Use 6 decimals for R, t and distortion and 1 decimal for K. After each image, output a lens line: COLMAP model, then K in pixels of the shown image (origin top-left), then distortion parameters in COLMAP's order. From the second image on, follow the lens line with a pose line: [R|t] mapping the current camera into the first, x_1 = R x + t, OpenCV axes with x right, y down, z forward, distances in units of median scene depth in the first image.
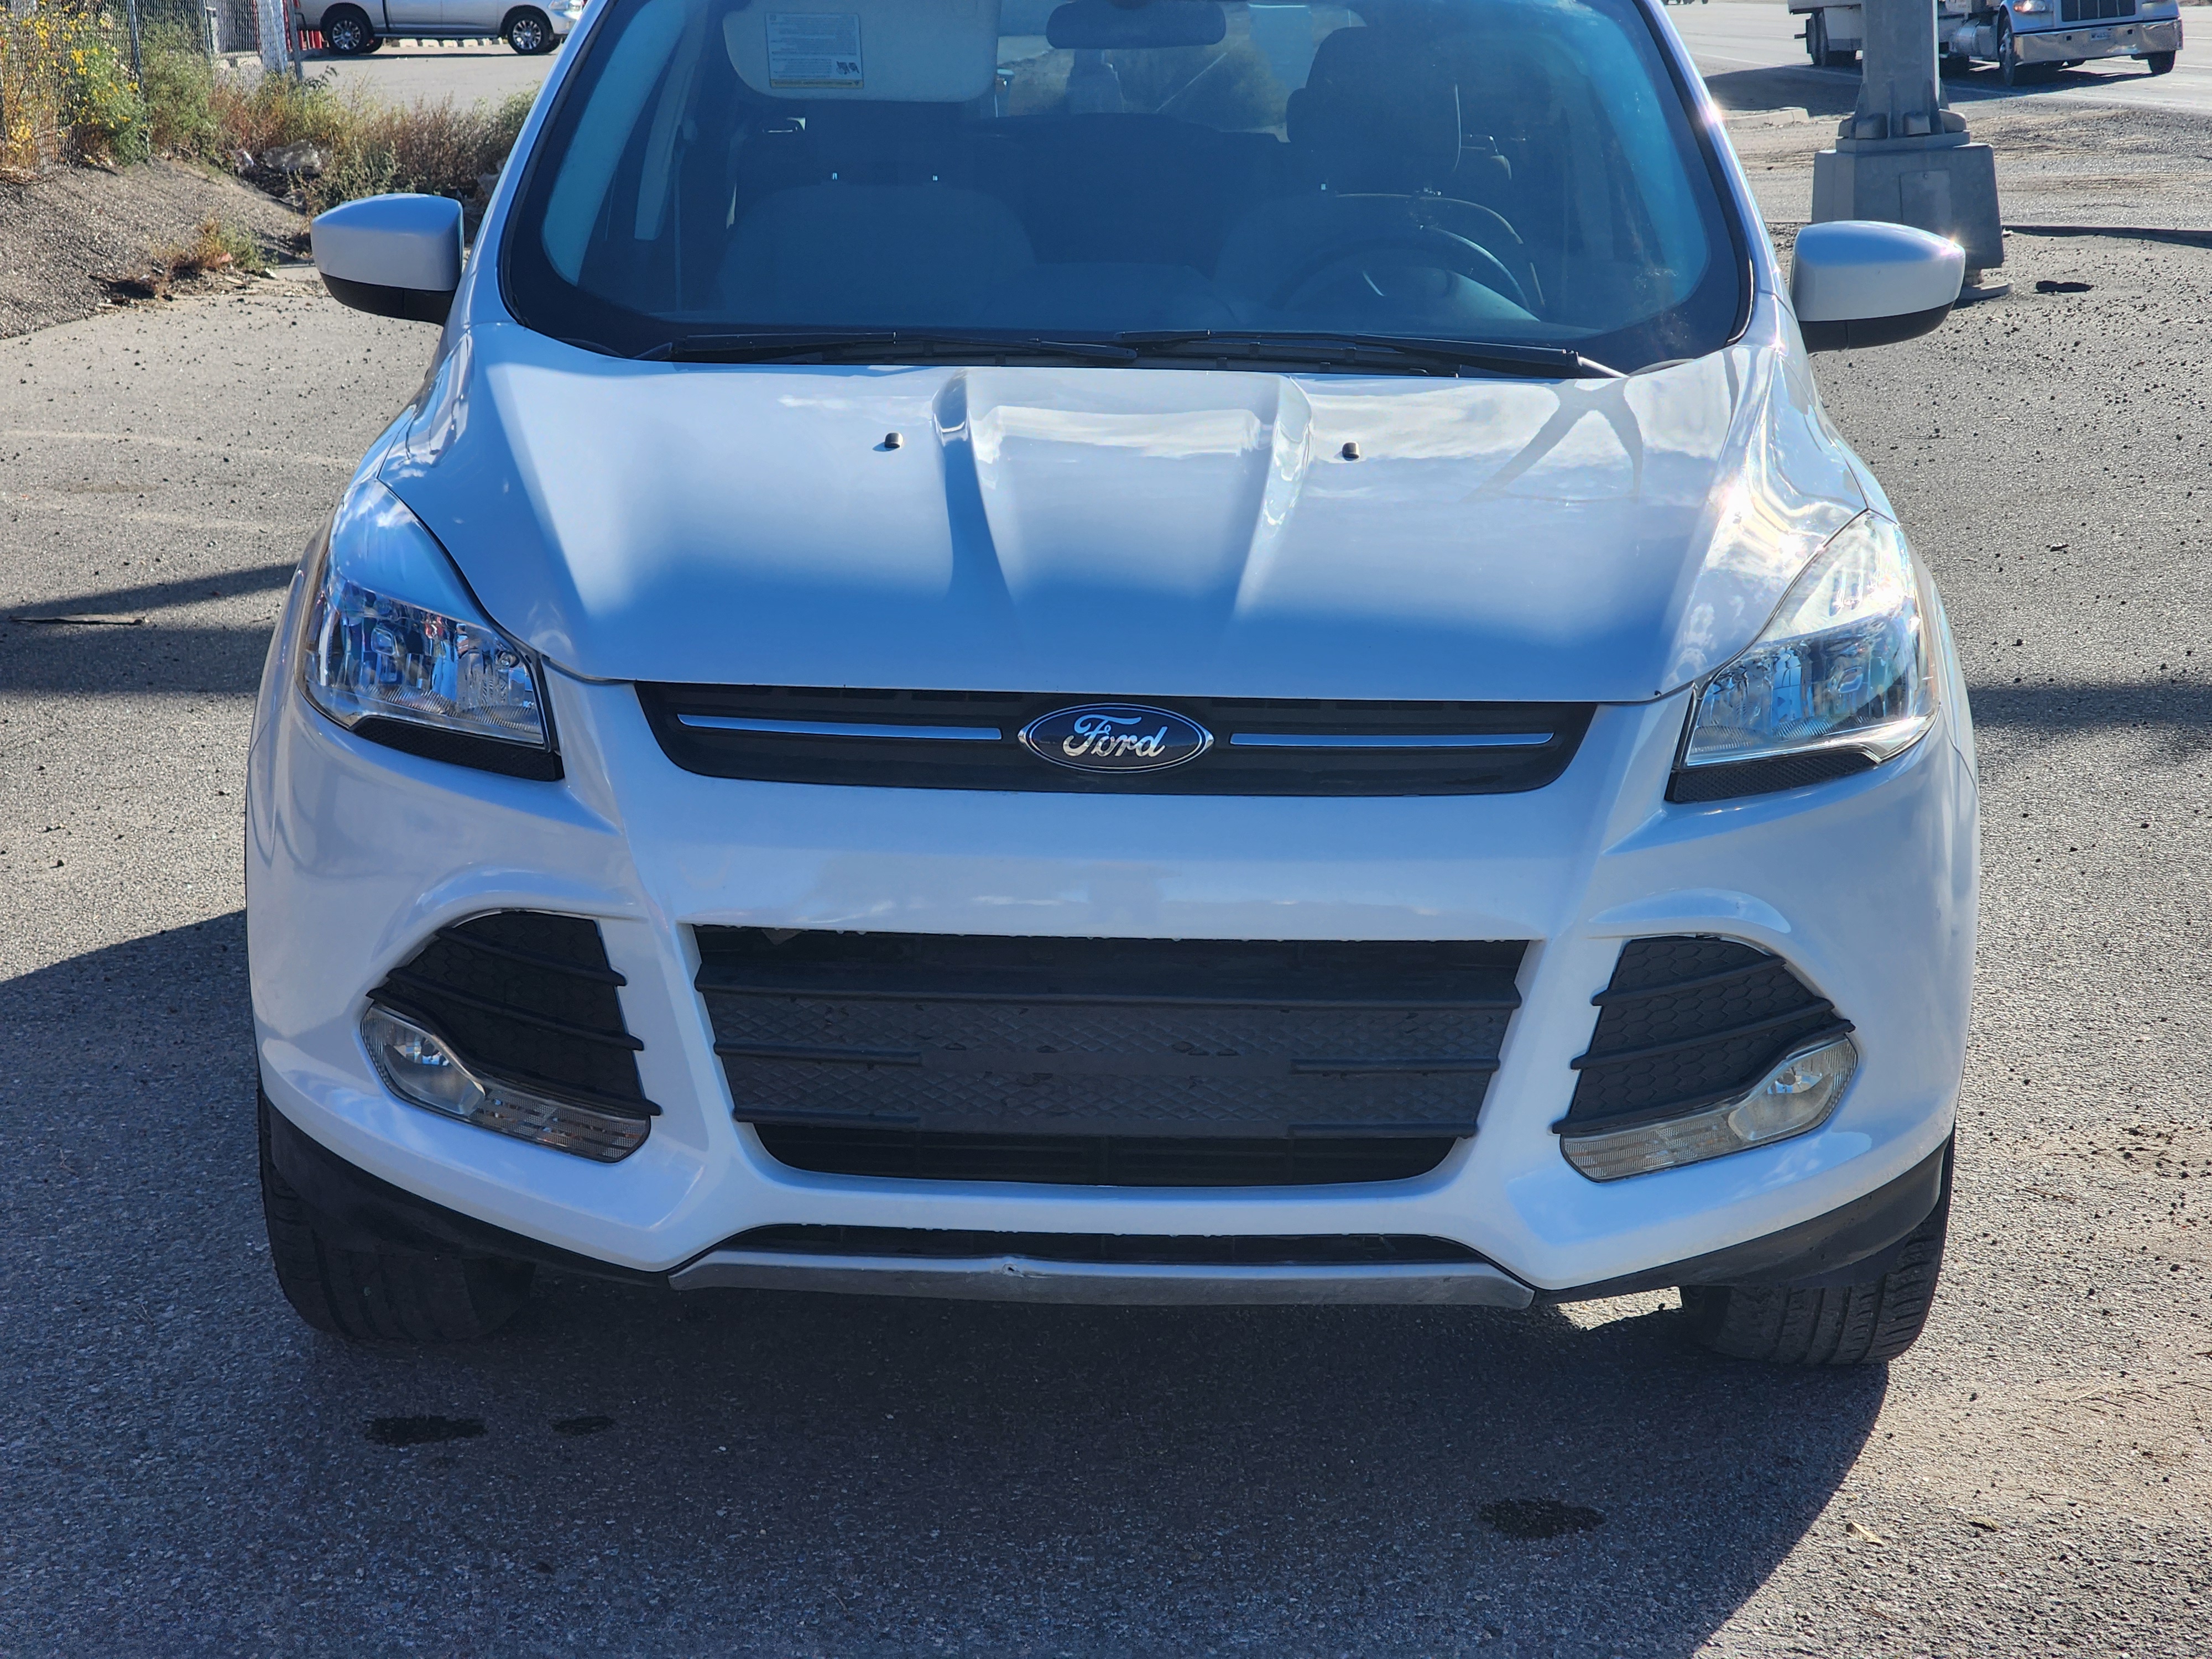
lens RADIAL K [[4511.5, 0, 1106.0], [0, 4511.5, 828.7], [0, 0, 1]] dist [-0.046302, 0.000000]
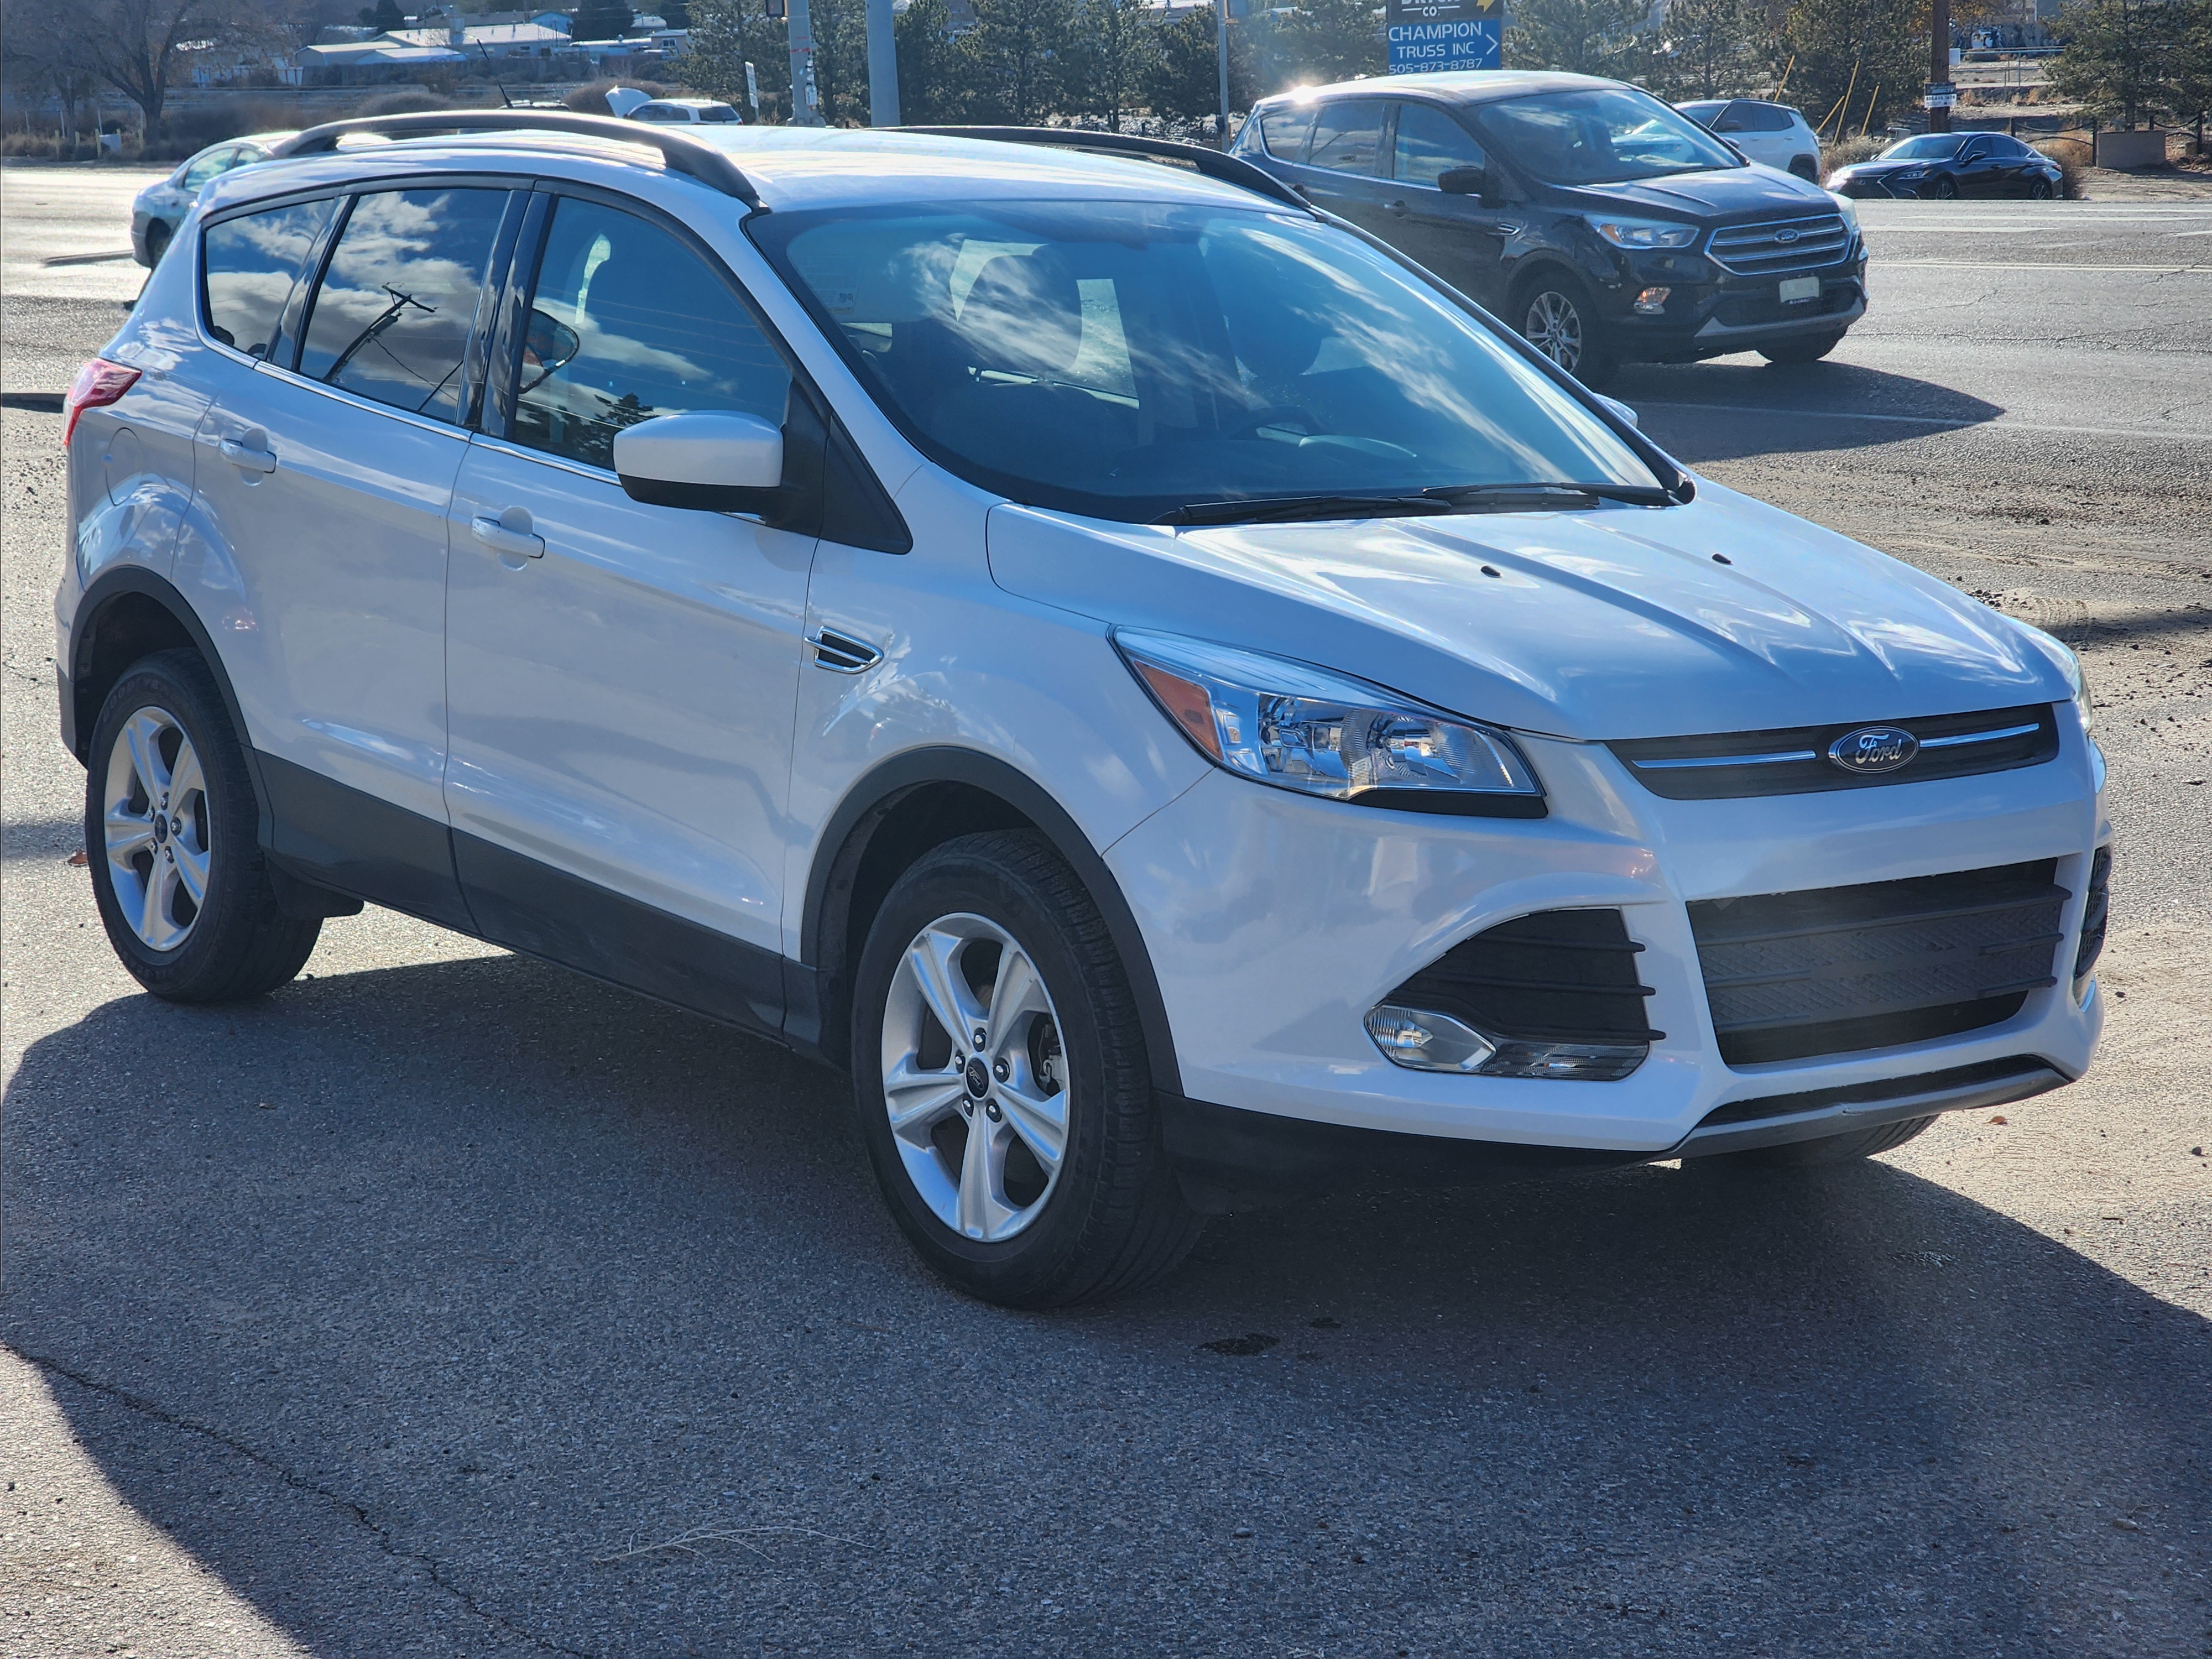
lens RADIAL K [[4511.5, 0, 1105.4], [0, 4511.5, 830.1], [0, 0, 1]] dist [-0.046302, 0.000000]
pose [[0.779039, -0.090513, 0.620408, -1.118603], [0.111462, 0.993756, 0.005020, -0.029329], [-0.616988, 0.065241, 0.784263, -0.018759]]
